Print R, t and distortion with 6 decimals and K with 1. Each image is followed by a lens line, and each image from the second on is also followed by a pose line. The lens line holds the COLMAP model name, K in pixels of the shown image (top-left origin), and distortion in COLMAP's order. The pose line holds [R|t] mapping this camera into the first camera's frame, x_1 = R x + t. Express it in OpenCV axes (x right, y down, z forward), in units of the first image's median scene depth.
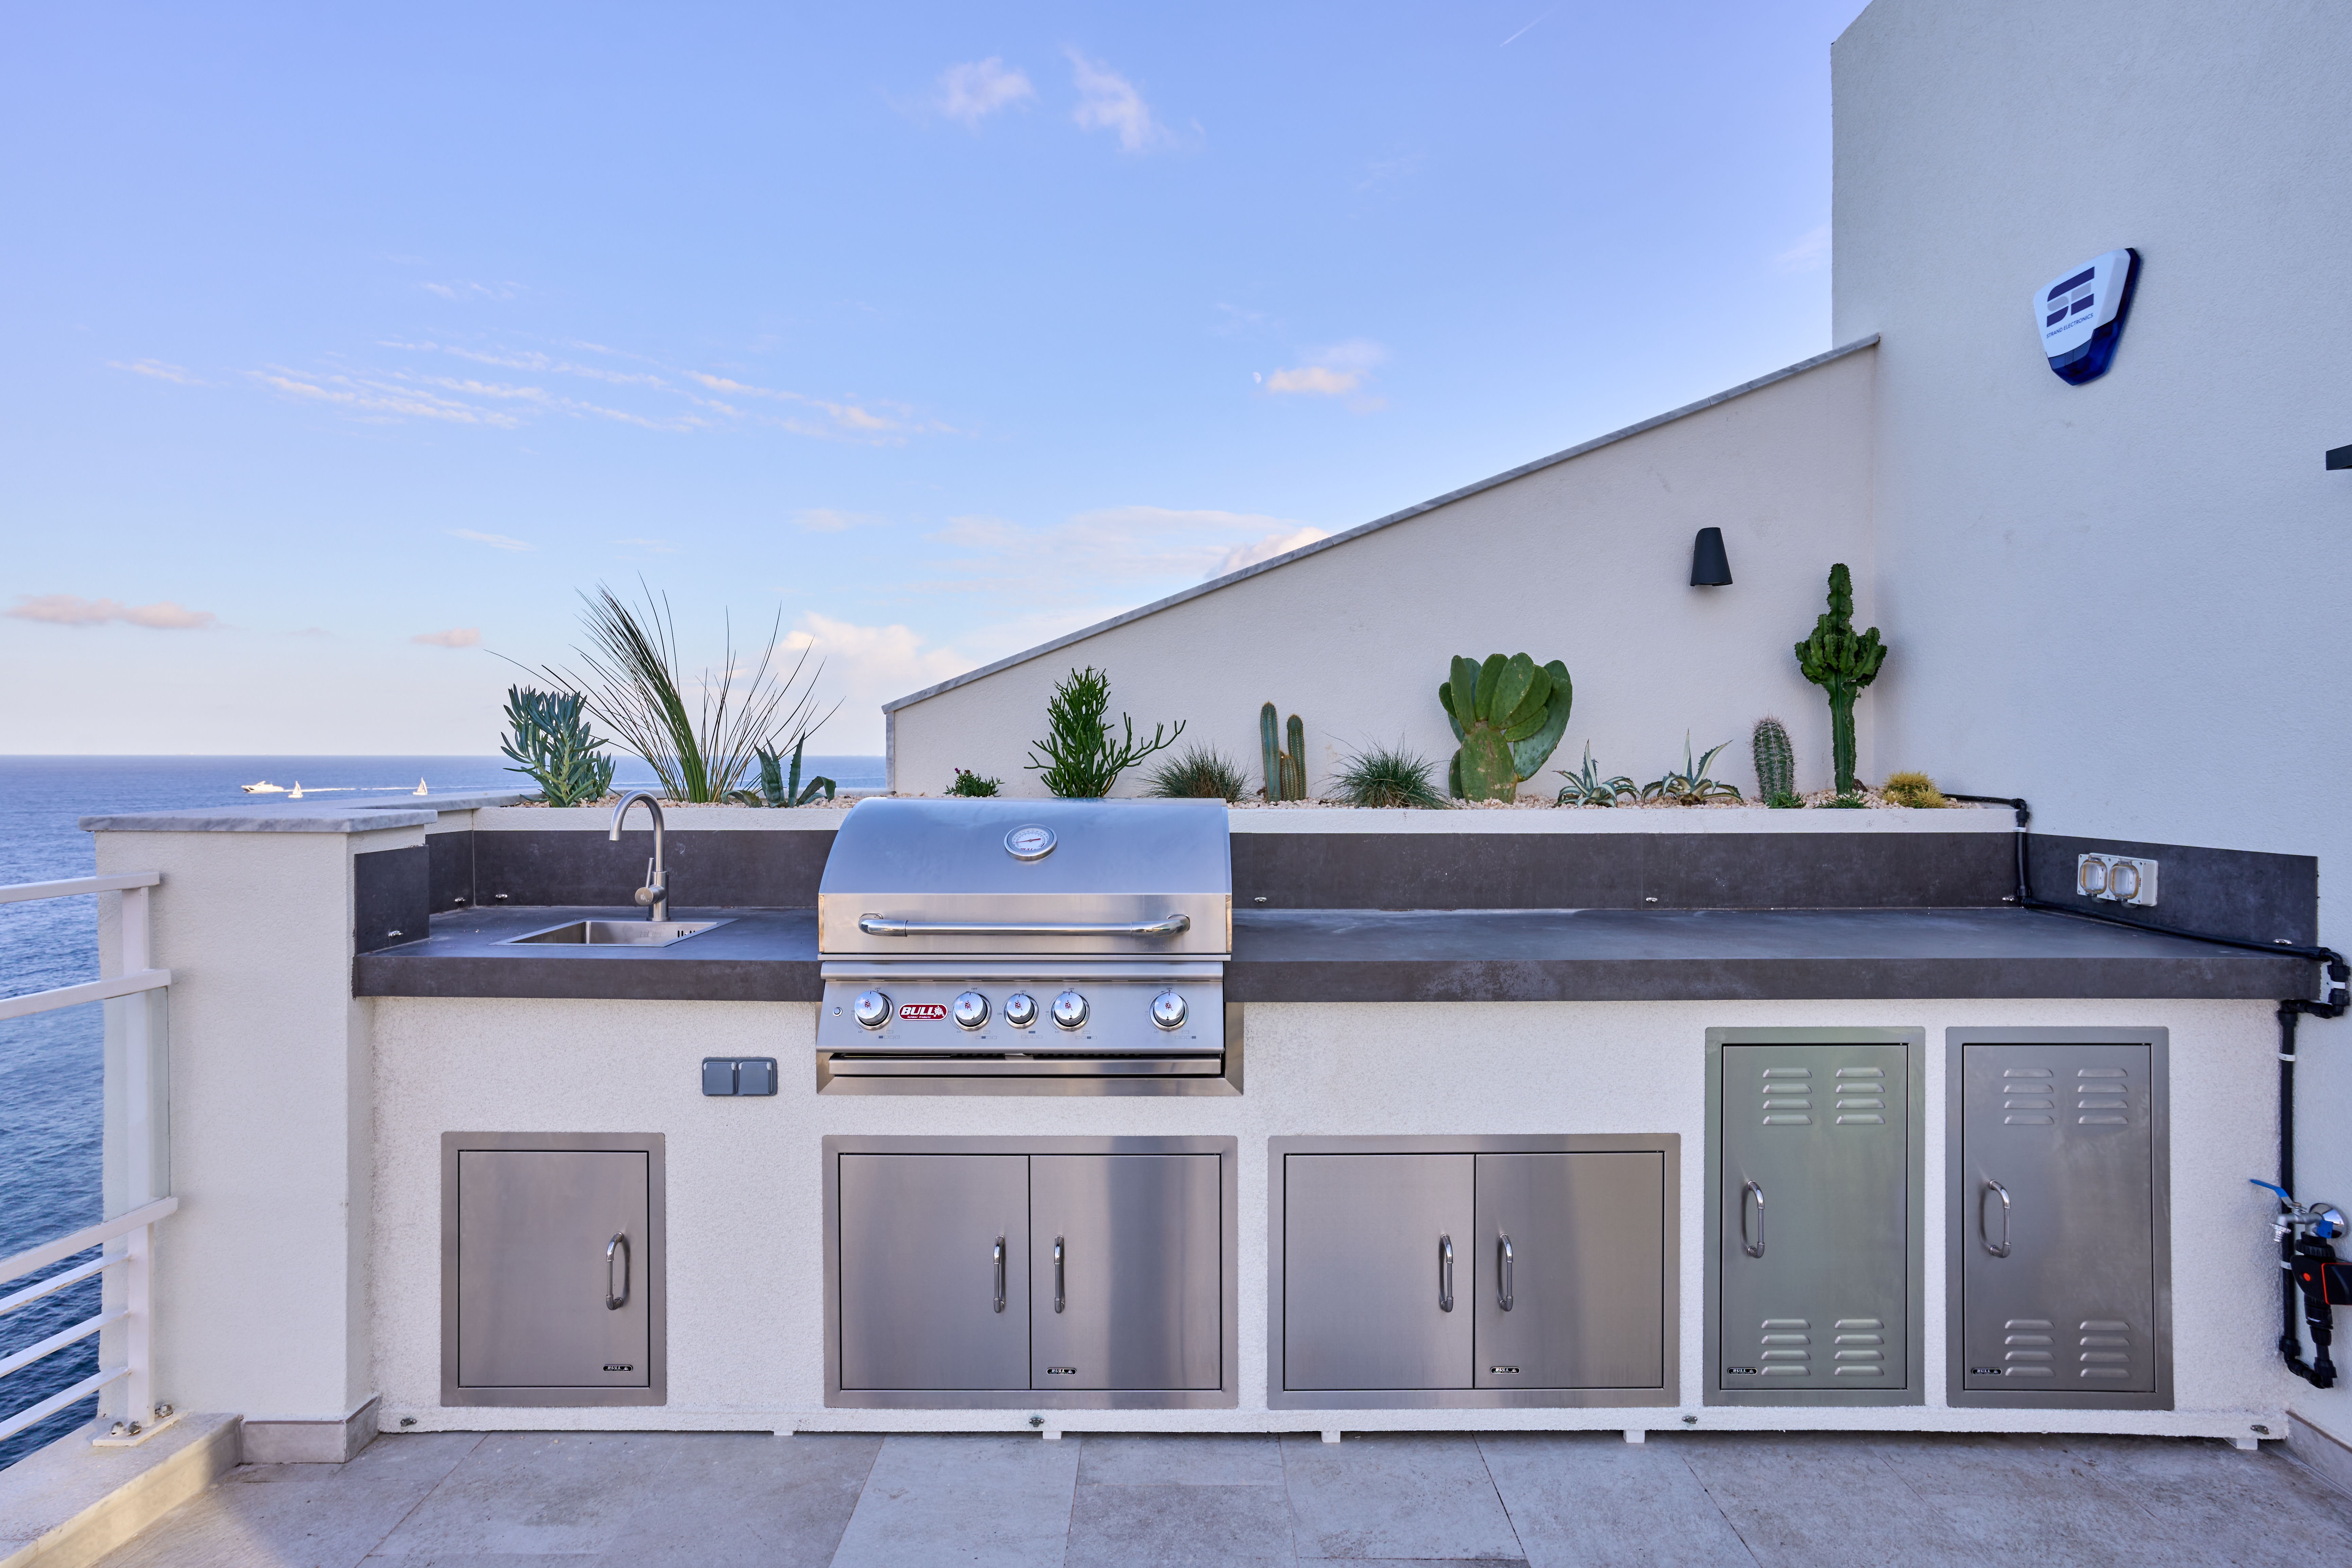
lens RADIAL K [[1175.8, 0, 1175.3], [0, 1175.8, 761.1], [0, 0, 1]] dist [-0.068822, 0.055527]
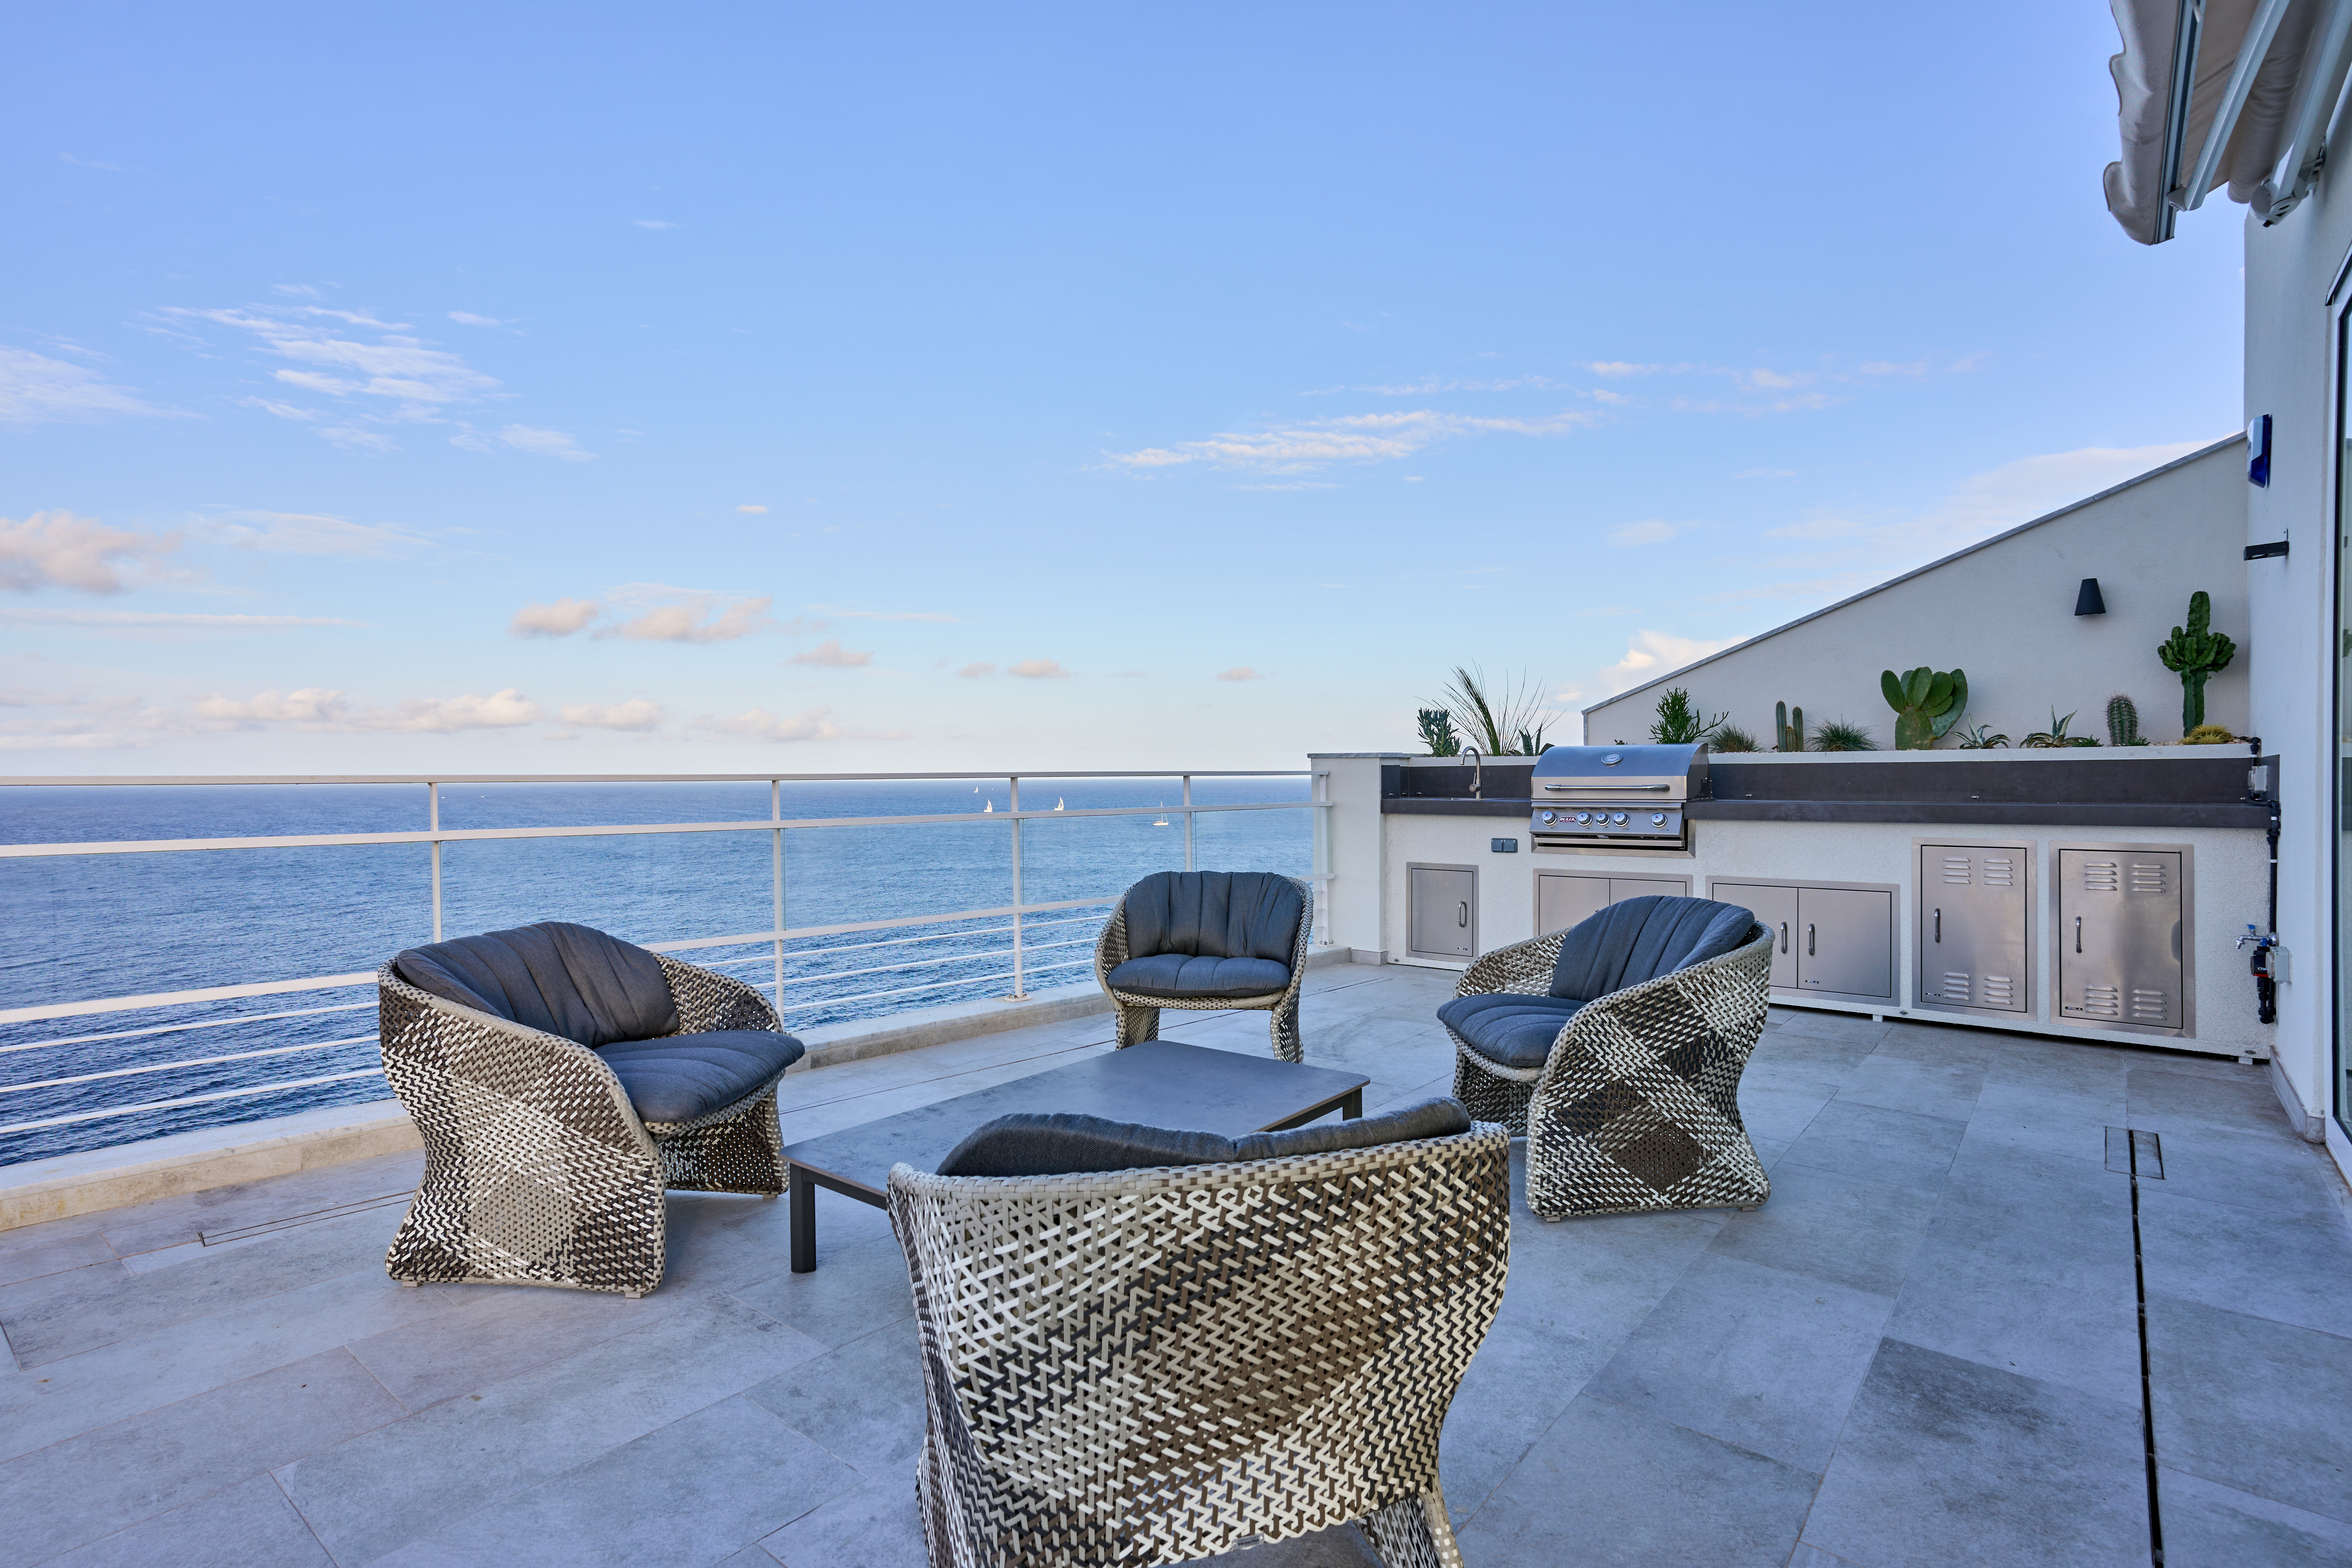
lens RADIAL K [[1175.7, 0, 1175.3], [0, 1175.7, 761.1], [0, 0, 1]] dist [-0.068822, 0.055527]
pose [[0.772097, -0.015674, -0.635311, 0.639413], [0.003692, 0.999790, -0.020179, 0.101453], [0.635494, 0.013235, 0.771992, -1.330924]]
